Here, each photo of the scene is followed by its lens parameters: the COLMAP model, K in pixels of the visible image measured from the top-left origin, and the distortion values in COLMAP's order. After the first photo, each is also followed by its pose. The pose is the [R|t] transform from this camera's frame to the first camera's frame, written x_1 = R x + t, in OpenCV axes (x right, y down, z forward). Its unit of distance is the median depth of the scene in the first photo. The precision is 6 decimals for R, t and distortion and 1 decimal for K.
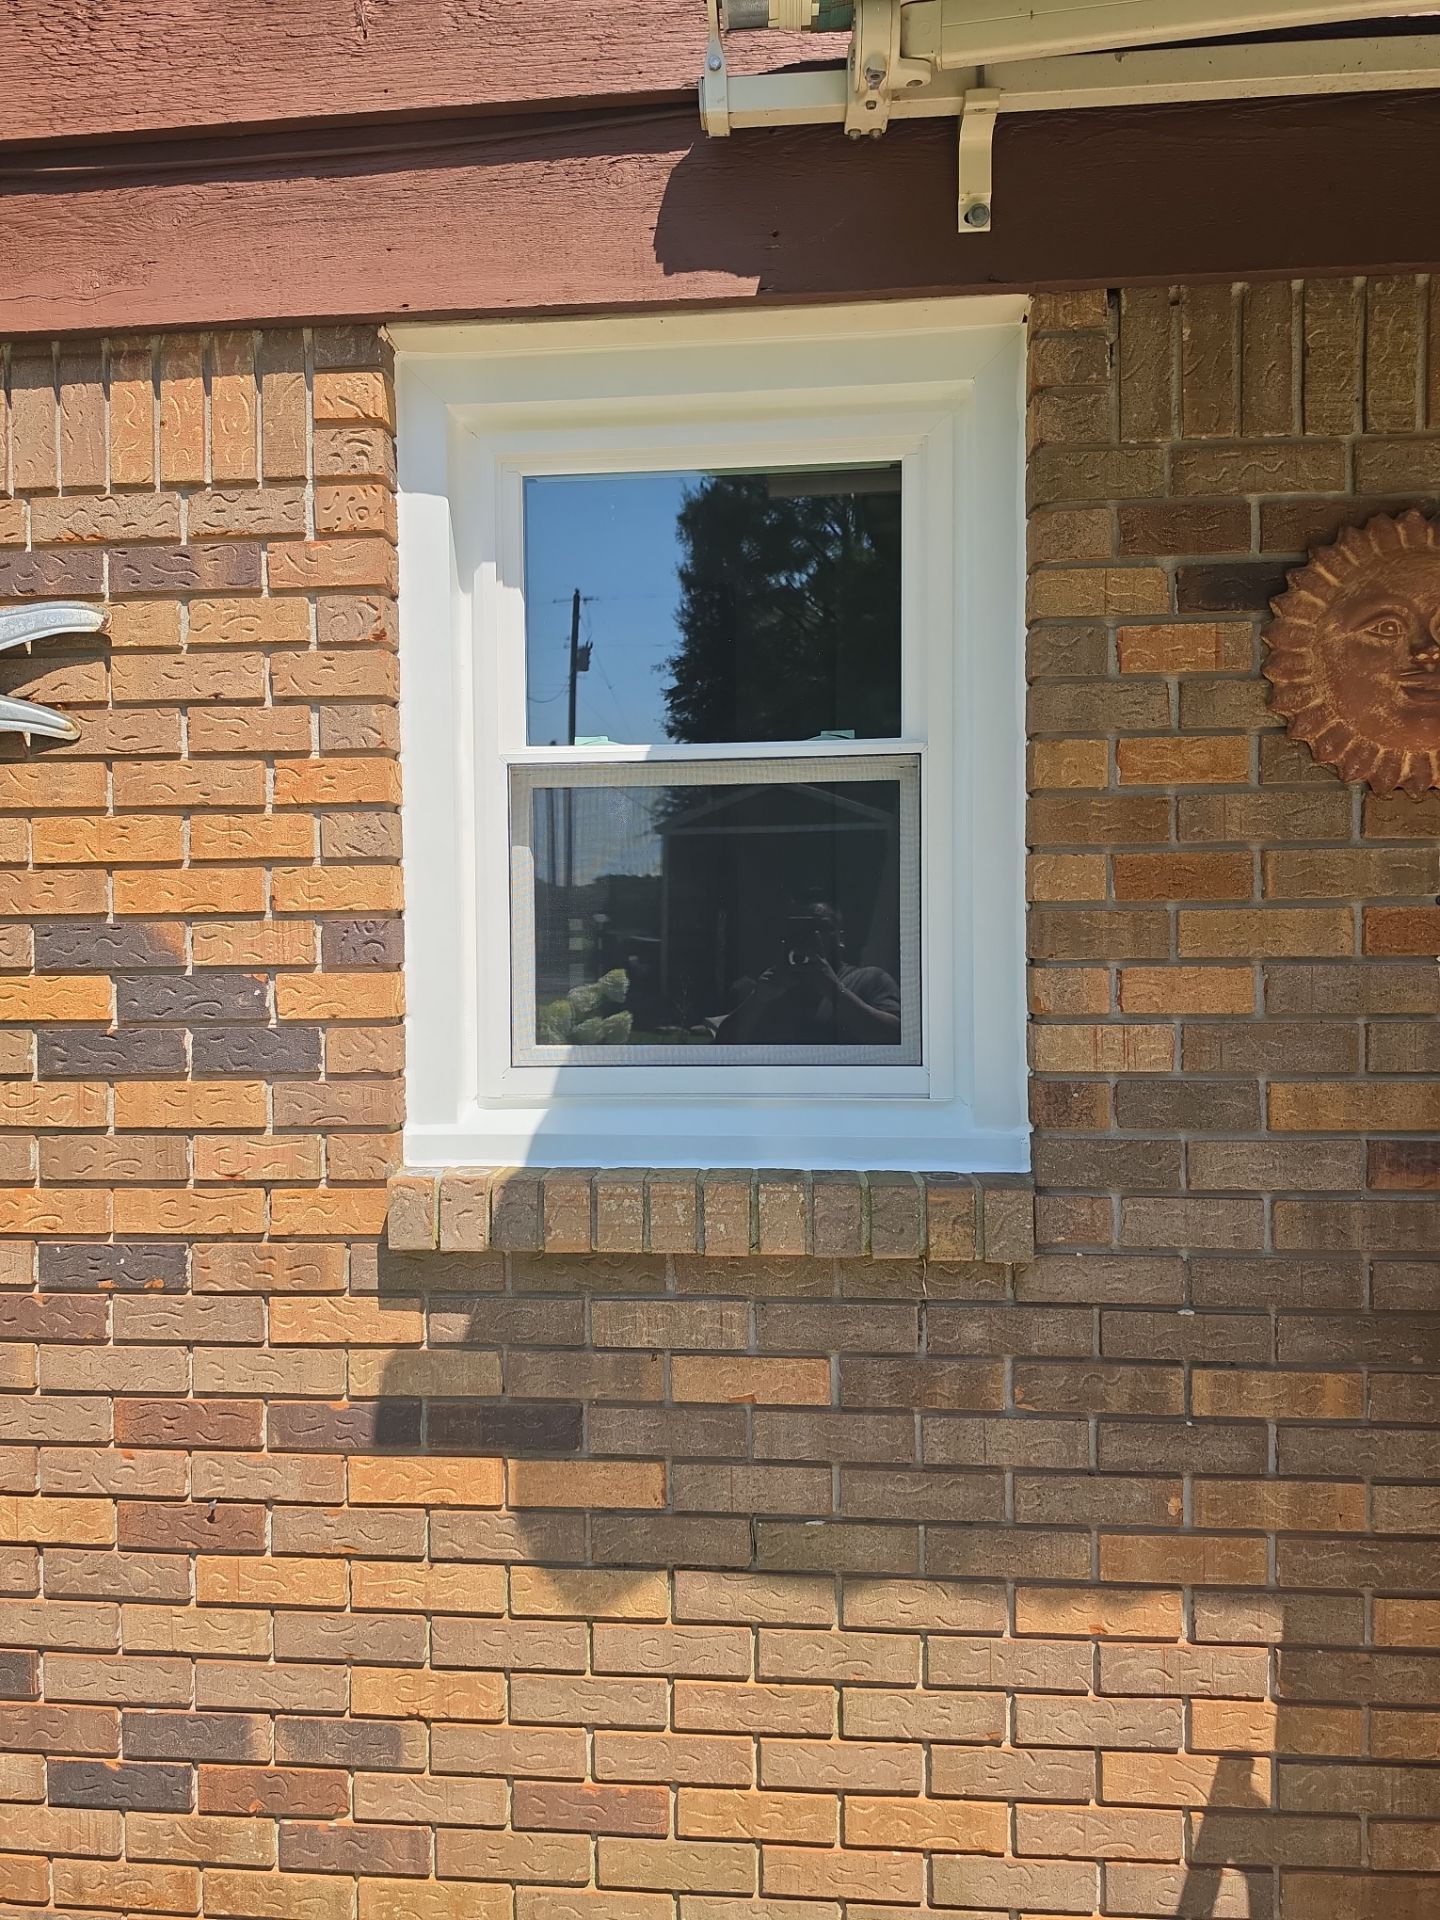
lens RADIAL K [[1313.1, 0, 715.5], [0, 1313.1, 1007.2], [0, 0, 1]] dist [0.039377, -0.070248]
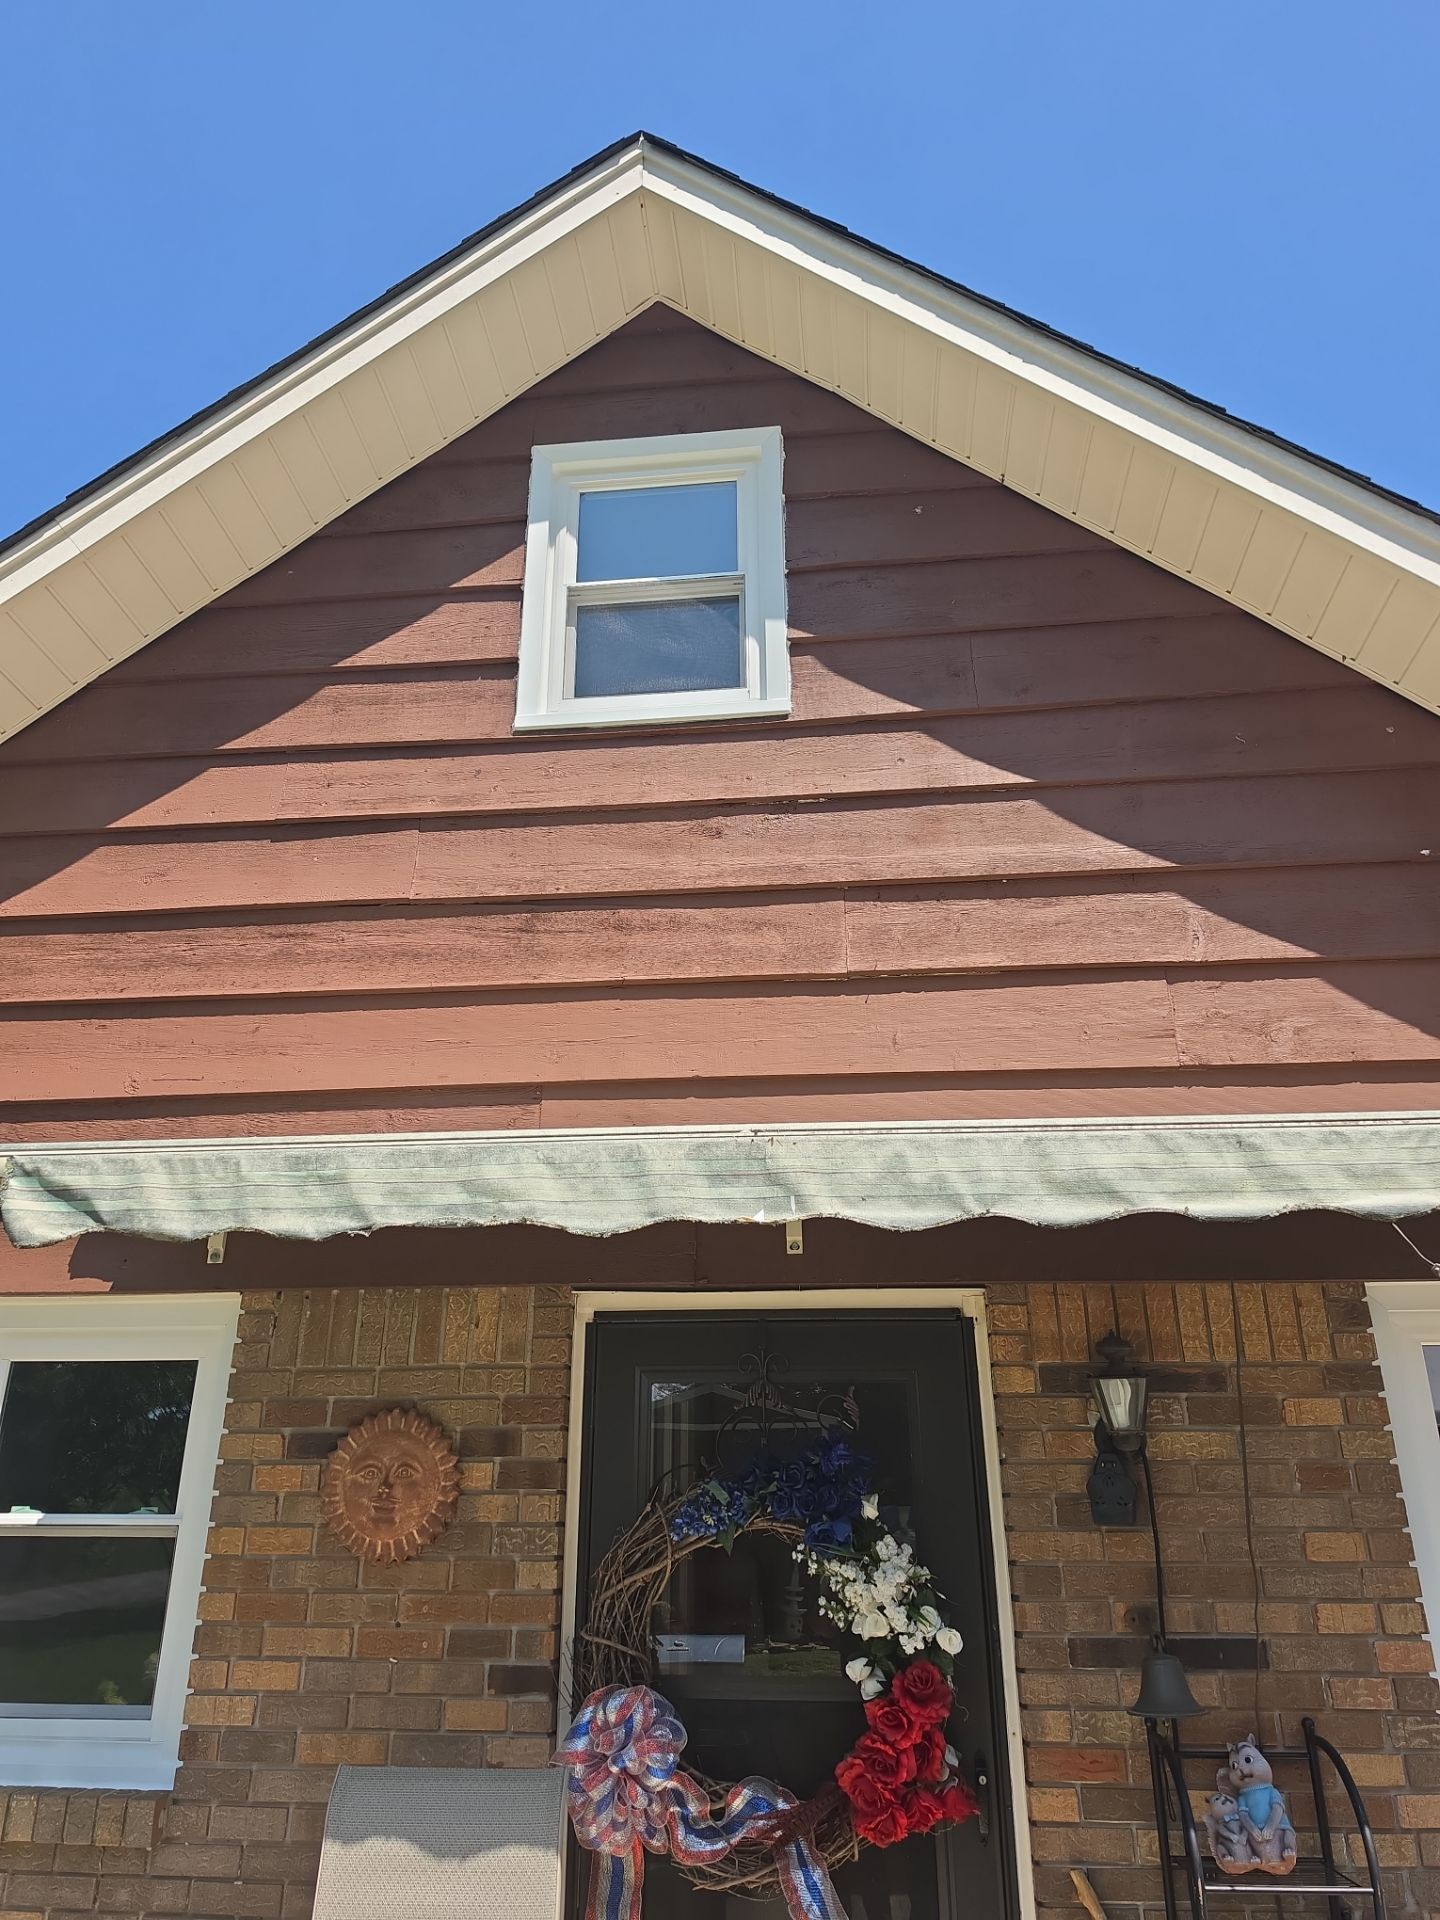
lens RADIAL K [[1379.3, 0, 720.0], [0, 1379.3, 960.0], [0, 0, 1]] dist [0.000244, -0.008553]
pose [[0.999592, -0.005872, -0.027941, 1.051319], [-0.006259, 0.909761, -0.415085, -0.127494], [0.027857, 0.415090, 0.909354, -1.140899]]
